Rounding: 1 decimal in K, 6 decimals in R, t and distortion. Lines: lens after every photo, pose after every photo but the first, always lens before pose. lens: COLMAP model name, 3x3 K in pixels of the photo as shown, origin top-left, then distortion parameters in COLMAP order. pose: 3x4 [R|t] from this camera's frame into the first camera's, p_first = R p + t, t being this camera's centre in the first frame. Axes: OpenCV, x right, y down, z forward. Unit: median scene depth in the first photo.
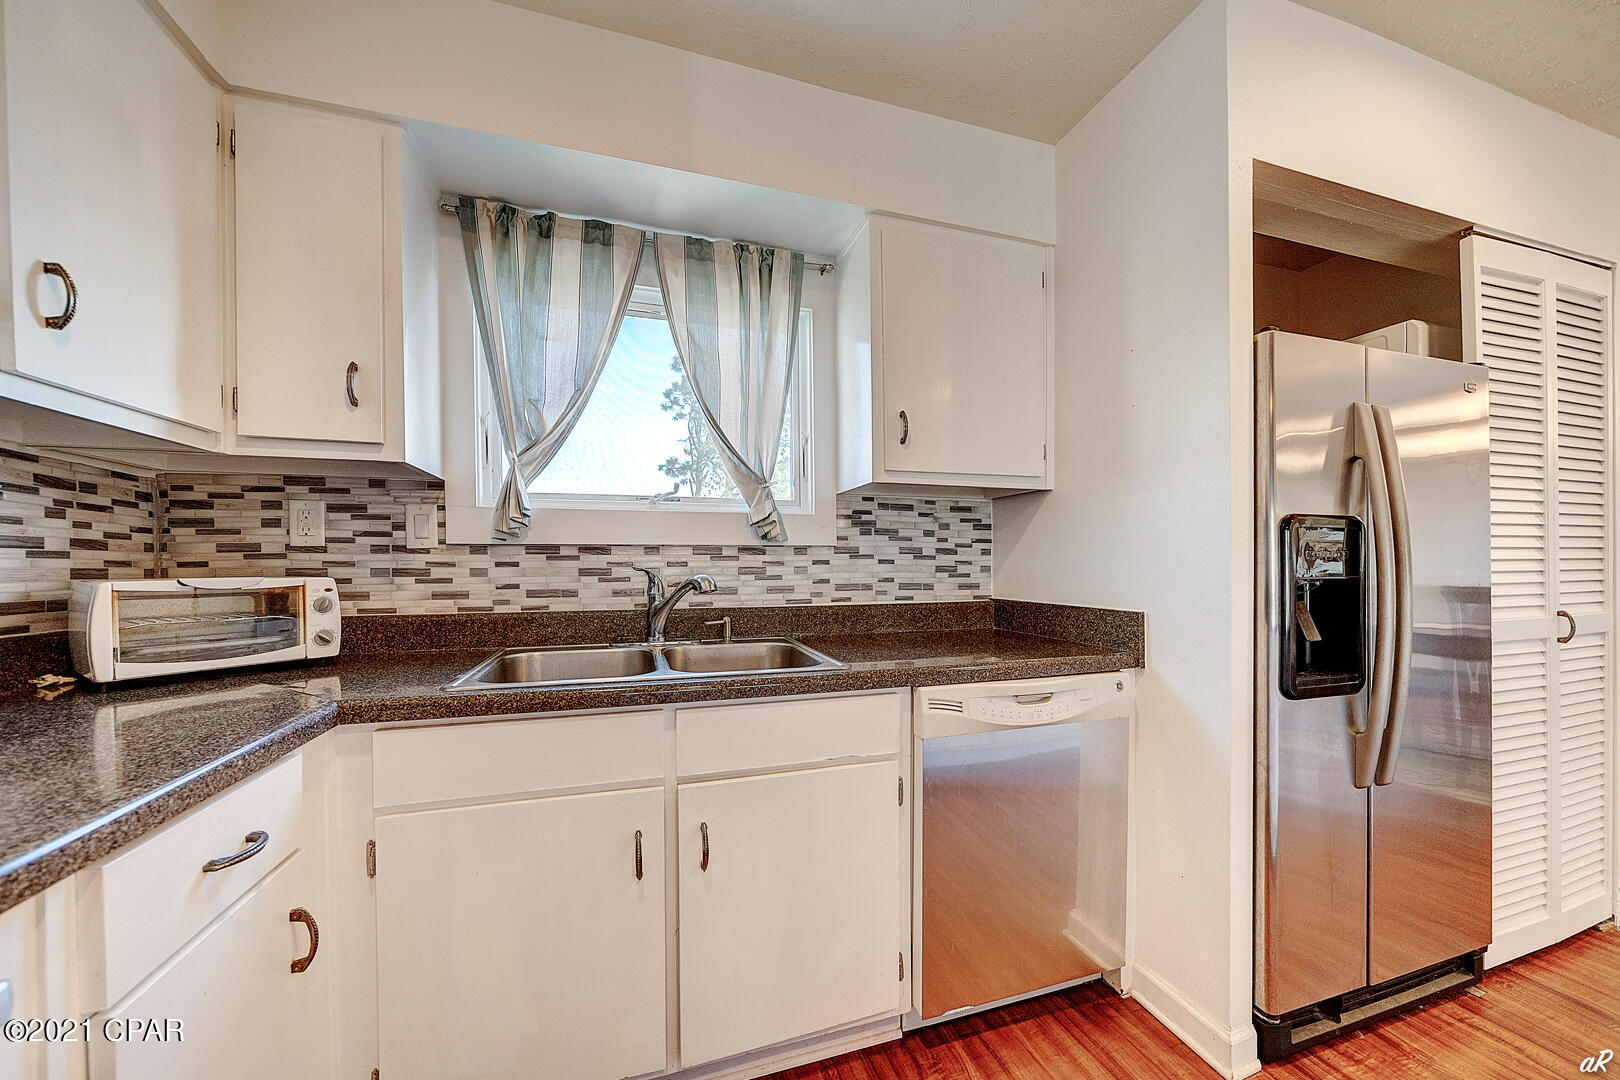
lens RADIAL K [[556.6, 0, 806.1], [0, 556.6, 576.1], [0, 0, 1]] dist [-0.000335, -0.000025]
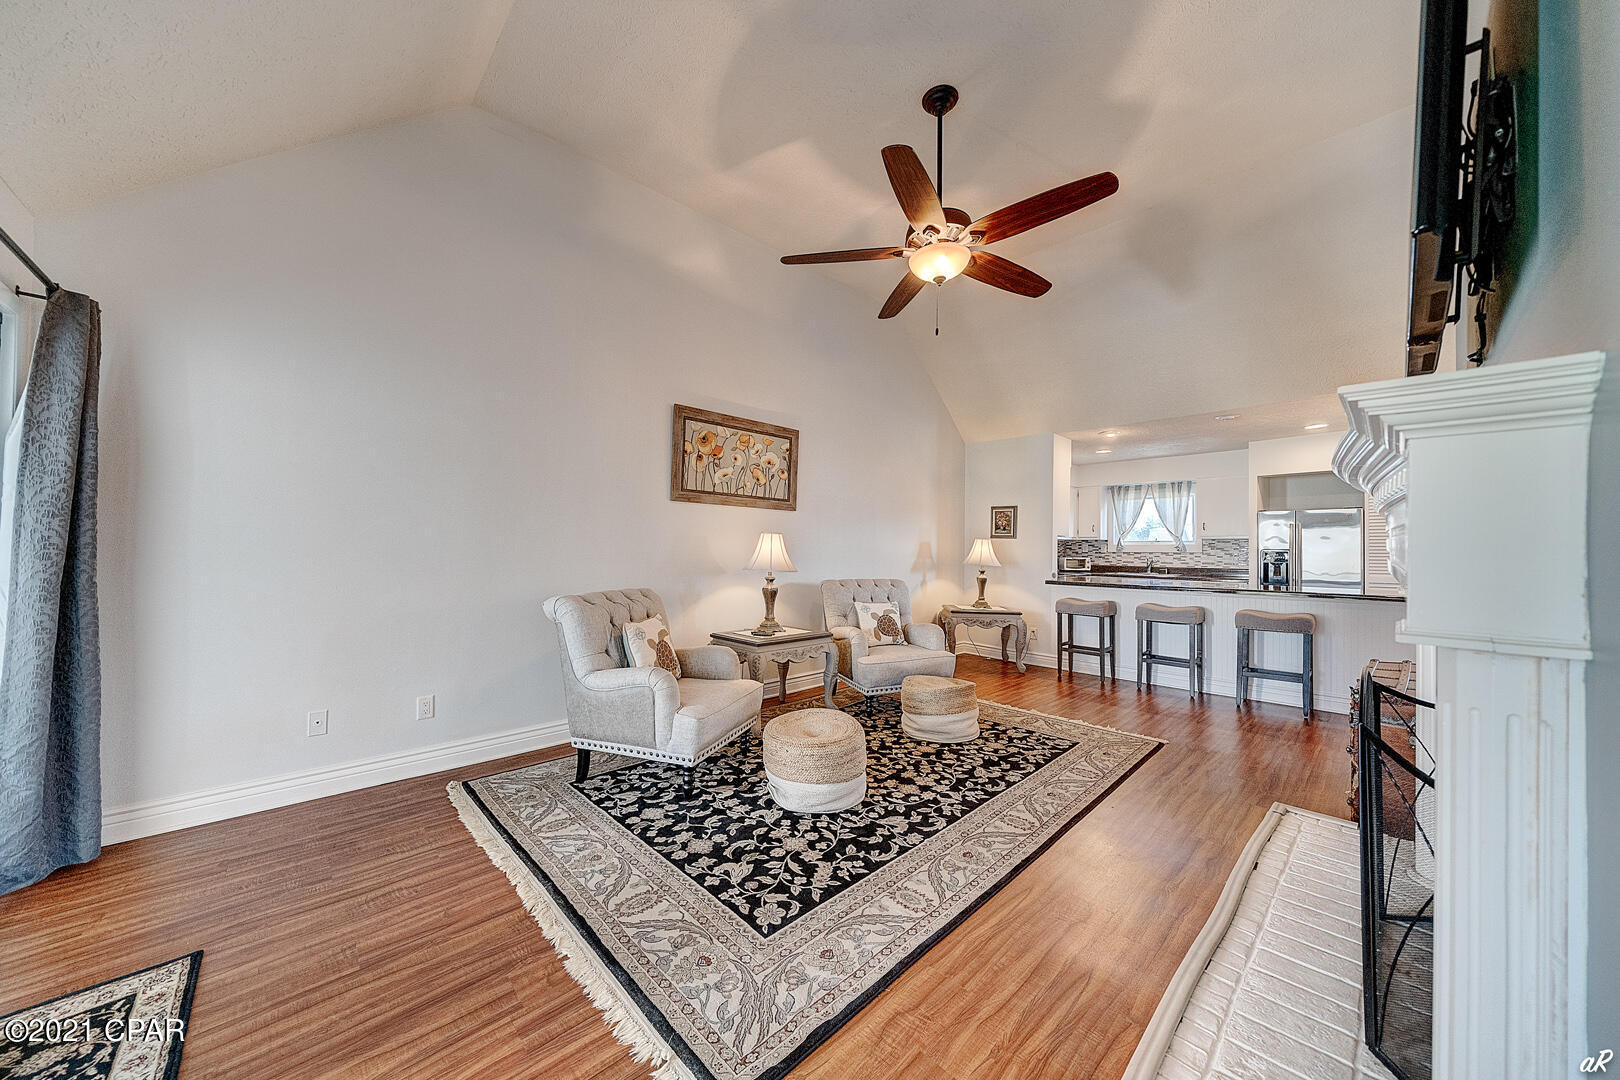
lens RADIAL K [[559.3, 0, 814.8], [0, 559.3, 547.5], [0, 0, 1]] dist [-0.001002, -0.000052]
pose [[0.454065, 0.008727, -0.890926, 2.533359], [-0.019074, 0.999818, 0.000073, -0.041890], [0.890765, 0.016960, 0.454149, -3.494590]]
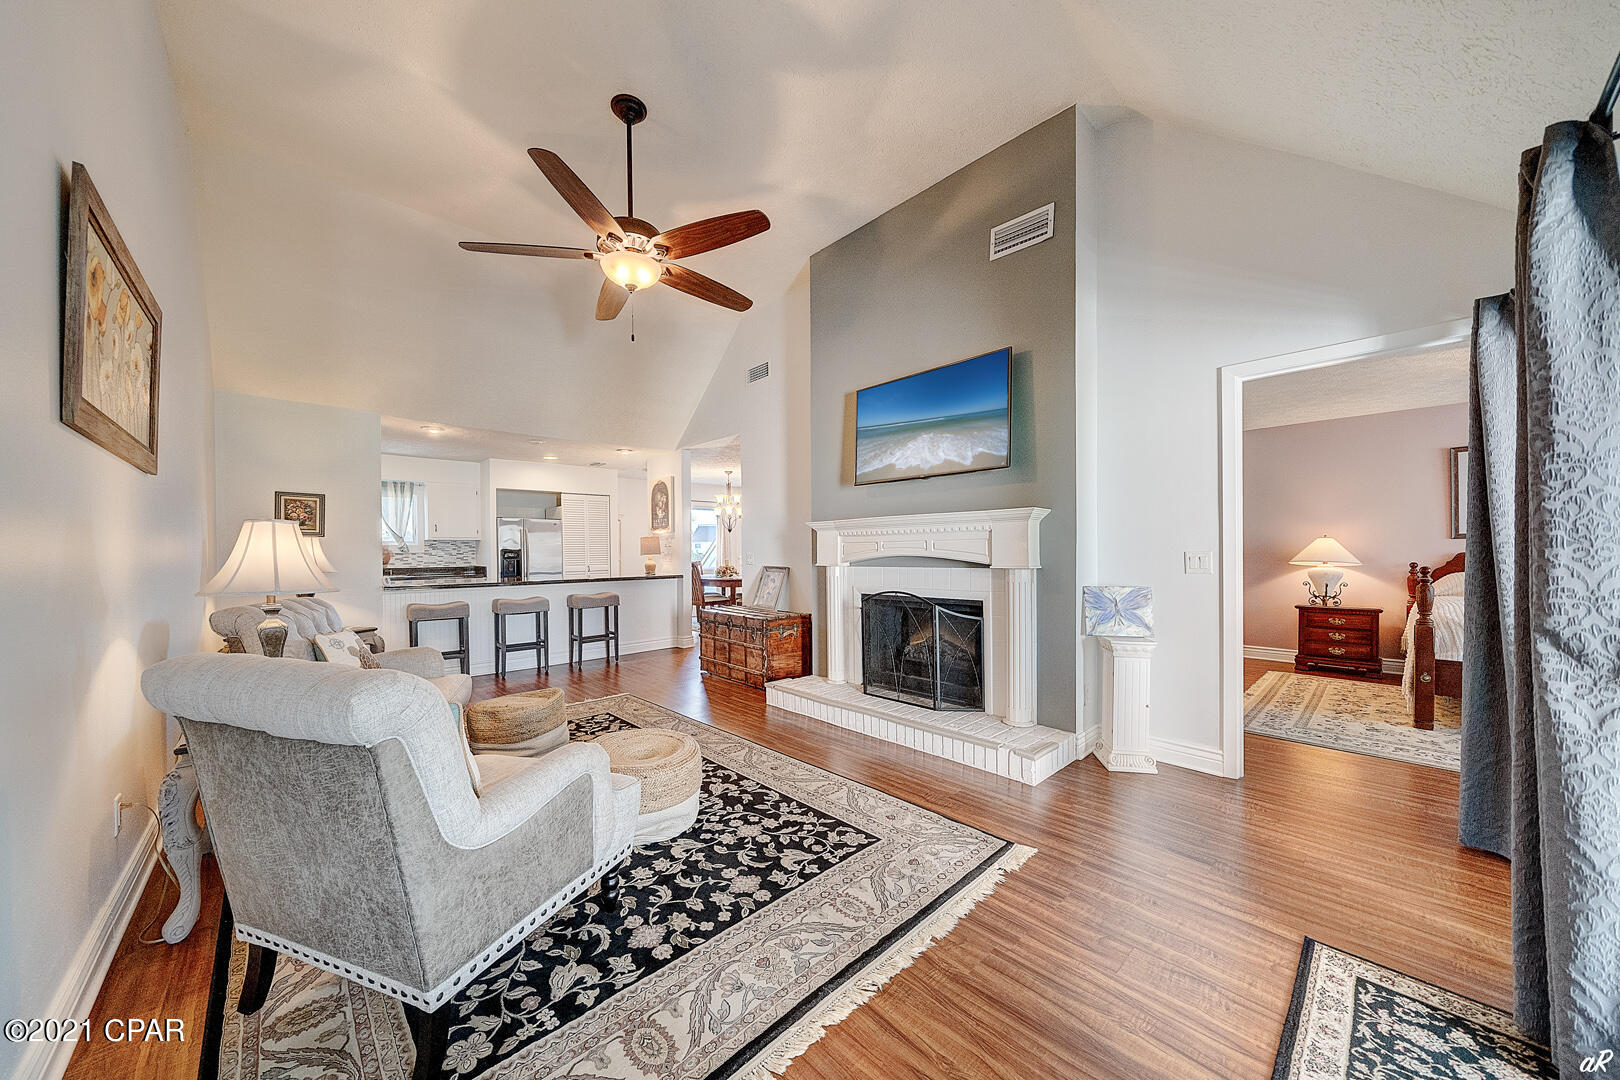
lens RADIAL K [[553.3, 0, 798.8], [0, 553.3, 563.4], [0, 0, 1]] dist [-0.000428, -0.000022]
pose [[0.899283, -0.009612, 0.437262, 0.816862], [0.004373, 0.999906, 0.012985, -0.019223], [-0.437346, -0.009765, 0.899240, -4.221613]]
